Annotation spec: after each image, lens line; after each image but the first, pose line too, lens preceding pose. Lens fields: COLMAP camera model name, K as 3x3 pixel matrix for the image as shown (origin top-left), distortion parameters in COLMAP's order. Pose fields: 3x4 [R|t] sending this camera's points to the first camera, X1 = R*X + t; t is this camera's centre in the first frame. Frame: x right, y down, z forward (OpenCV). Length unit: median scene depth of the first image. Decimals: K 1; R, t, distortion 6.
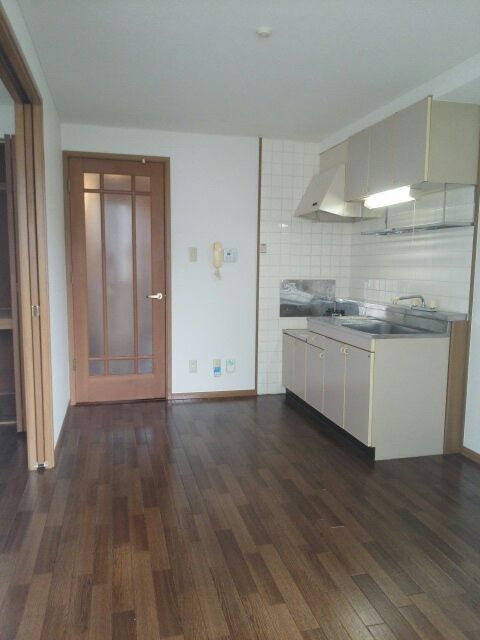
lens RADIAL K [[505.9, 0, 240.0], [0, 505.9, 320.0], [0, 0, 1]] dist [-0.008340, -0.005446]
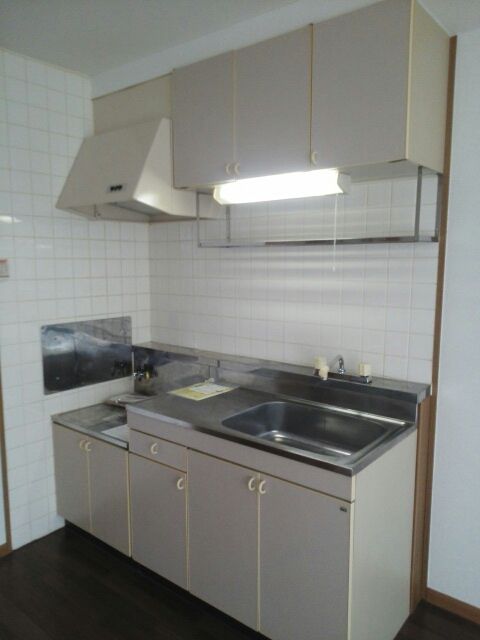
lens RADIAL K [[494.4, 0, 240.0], [0, 494.4, 320.0], [0, 0, 1]] dist [0.009518, -0.003355]
pose [[0.796070, -0.085879, 0.599080, -0.074150], [0.073894, 0.996267, 0.044625, -0.107994], [-0.600677, 0.008744, 0.799444, 0.523730]]
